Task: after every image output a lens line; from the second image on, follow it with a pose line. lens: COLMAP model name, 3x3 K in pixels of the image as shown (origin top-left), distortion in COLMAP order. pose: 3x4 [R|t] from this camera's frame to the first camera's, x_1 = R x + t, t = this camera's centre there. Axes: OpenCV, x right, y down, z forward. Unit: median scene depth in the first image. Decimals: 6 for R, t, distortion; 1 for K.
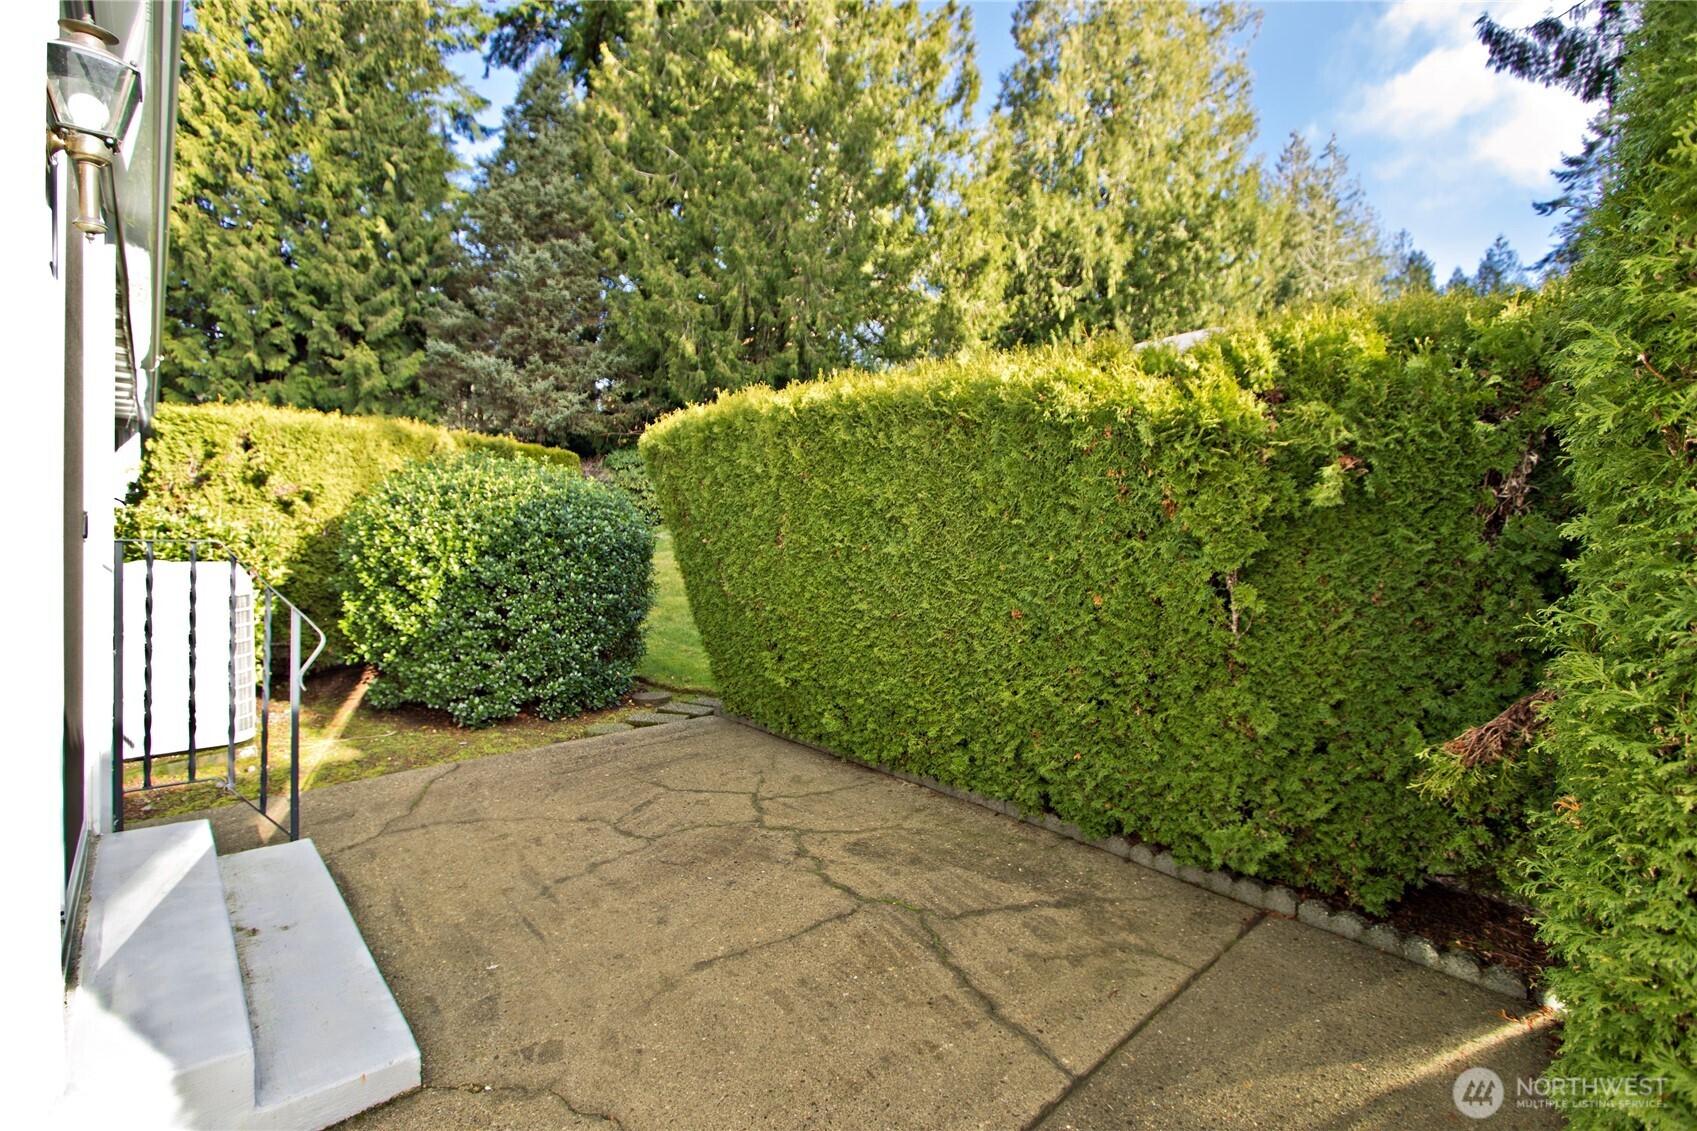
lens RADIAL K [[784.3, 0, 855.4], [0, 784.3, 543.2], [0, 0, 1]] dist [-0.019340, -0.000059]
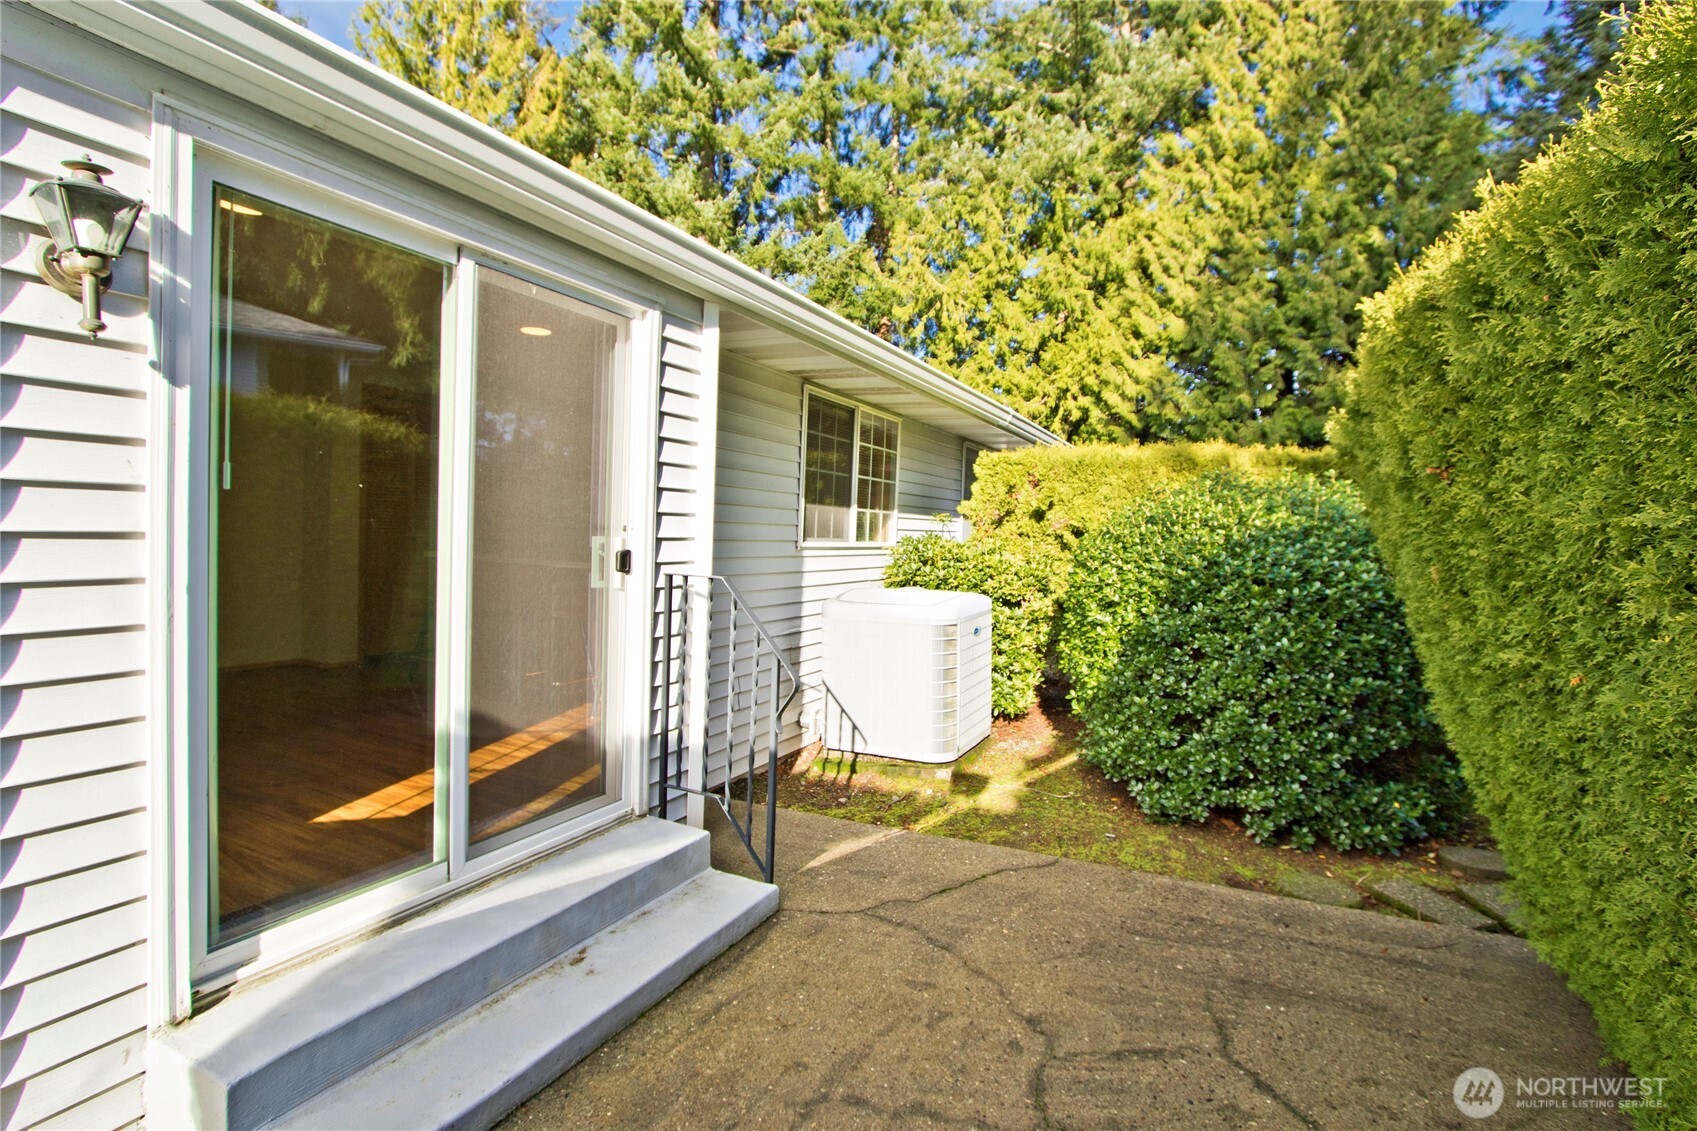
lens RADIAL K [[784.3, 0, 855.4], [0, 784.3, 543.2], [0, 0, 1]] dist [-0.019340, -0.000059]
pose [[0.360677, 0.004067, -0.932682, 0.037820], [-0.037963, 0.999226, -0.010323, -0.006640], [0.931918, 0.039131, 0.360552, 0.111855]]
